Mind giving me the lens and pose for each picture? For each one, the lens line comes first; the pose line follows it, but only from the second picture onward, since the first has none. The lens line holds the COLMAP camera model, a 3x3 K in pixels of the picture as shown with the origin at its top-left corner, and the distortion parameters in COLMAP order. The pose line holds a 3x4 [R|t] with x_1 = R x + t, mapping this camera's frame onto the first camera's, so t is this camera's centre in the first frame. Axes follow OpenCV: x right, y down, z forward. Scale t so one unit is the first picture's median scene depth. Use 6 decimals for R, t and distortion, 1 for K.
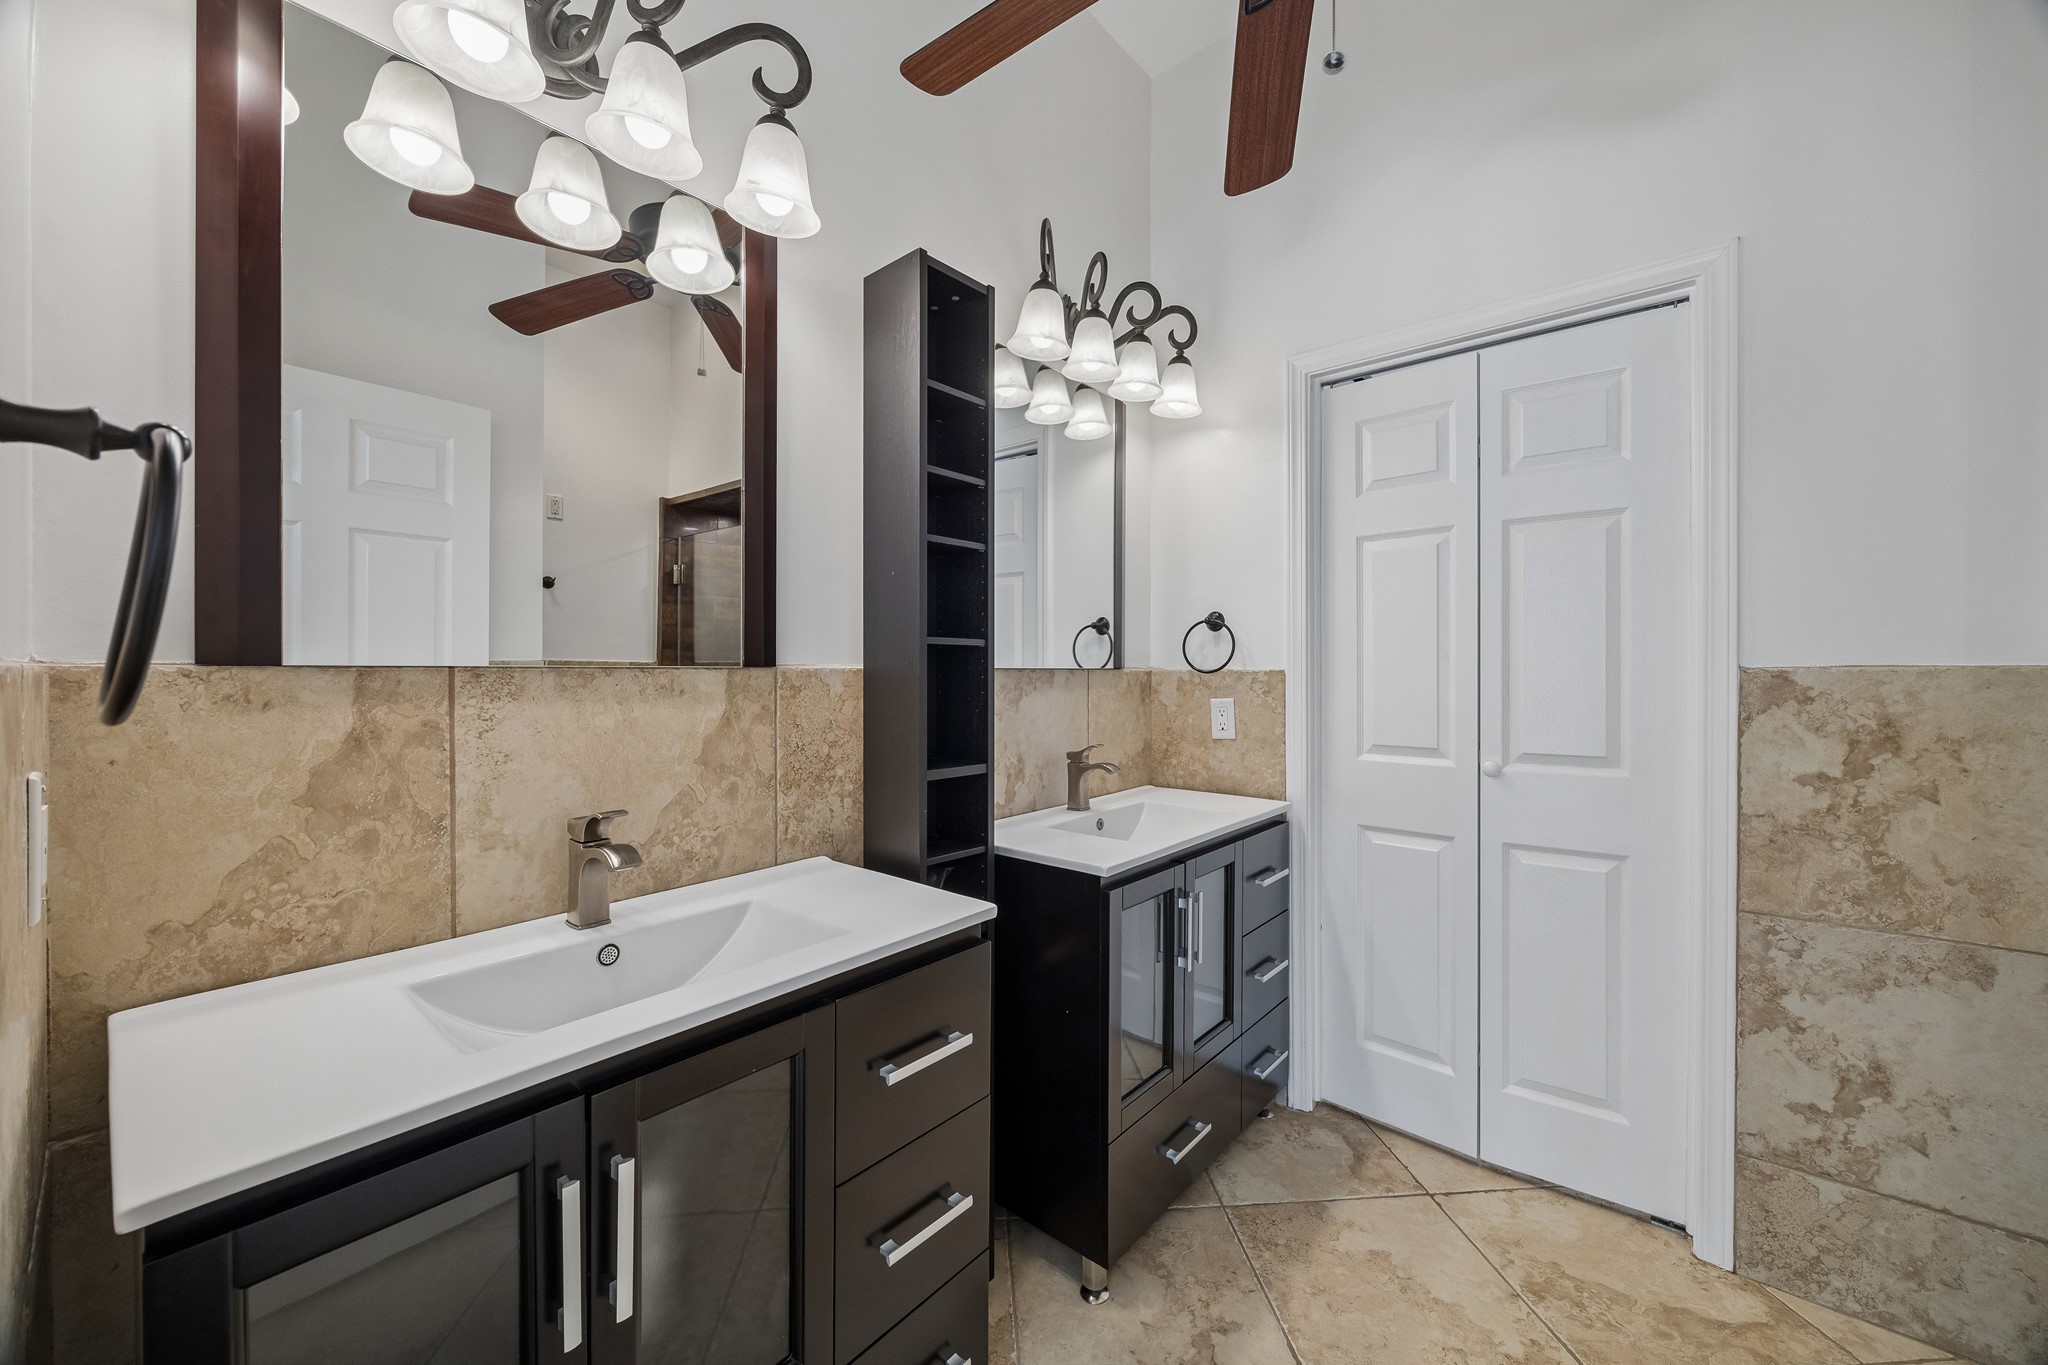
lens RADIAL K [[791.9, 0, 1021.6], [0, 791.9, 680.0], [0, 0, 1]] dist [0.000938, 0.000121]
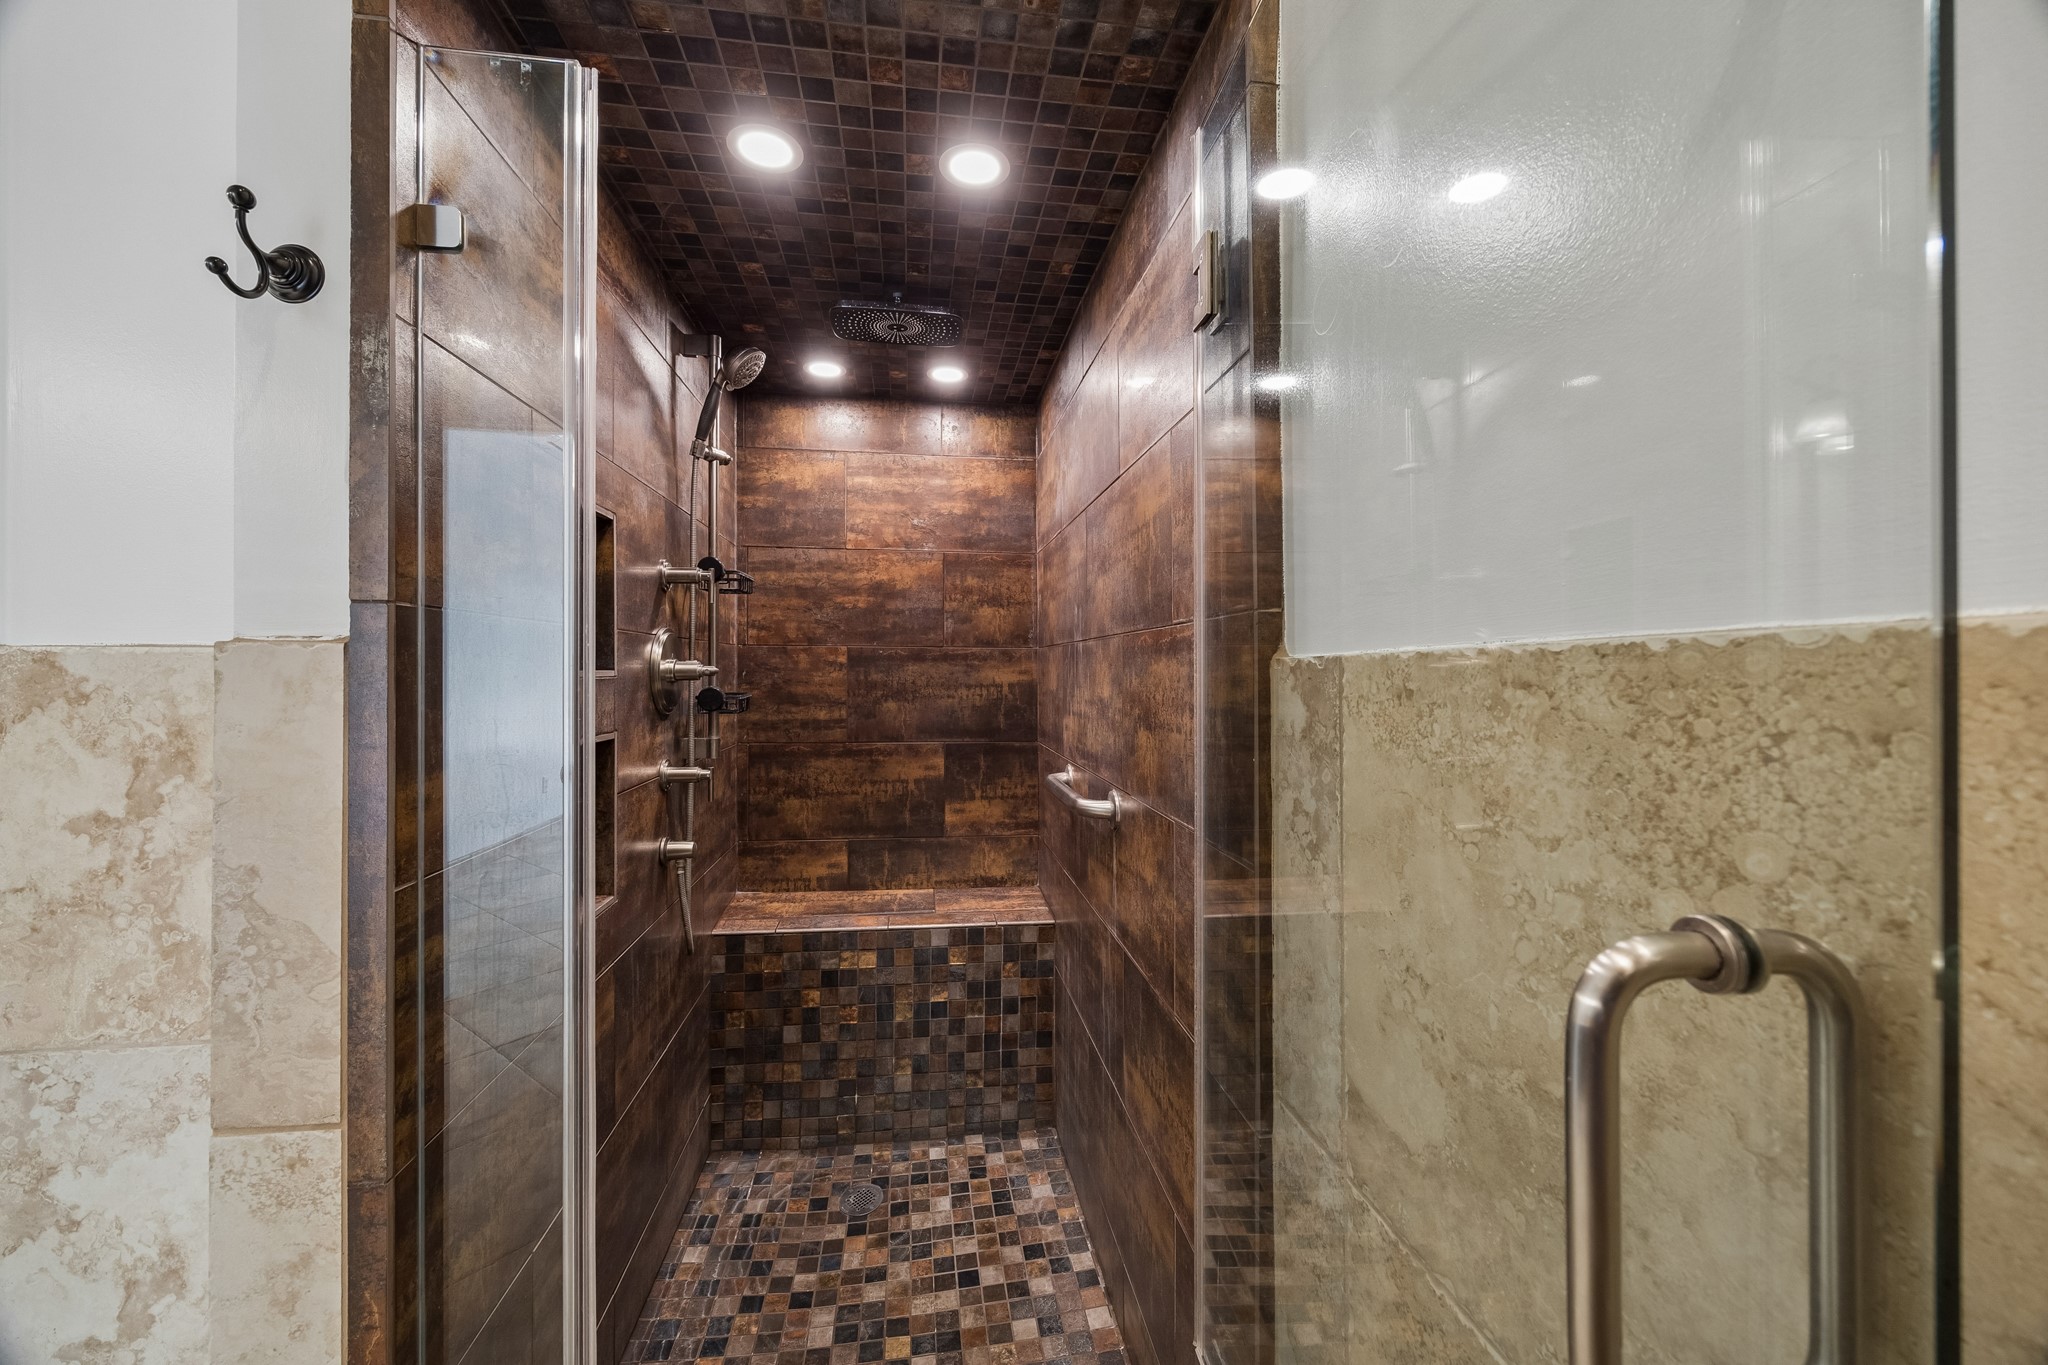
lens RADIAL K [[791.9, 0, 1023.3], [0, 791.9, 677.2], [0, 0, 1]] dist [0.000938, 0.000121]
pose [[0.660765, 0.003042, 0.750587, 1.027041], [-0.000039, 0.999992, -0.004019, 0.011248], [-0.750593, 0.002626, 0.660760, 0.022826]]
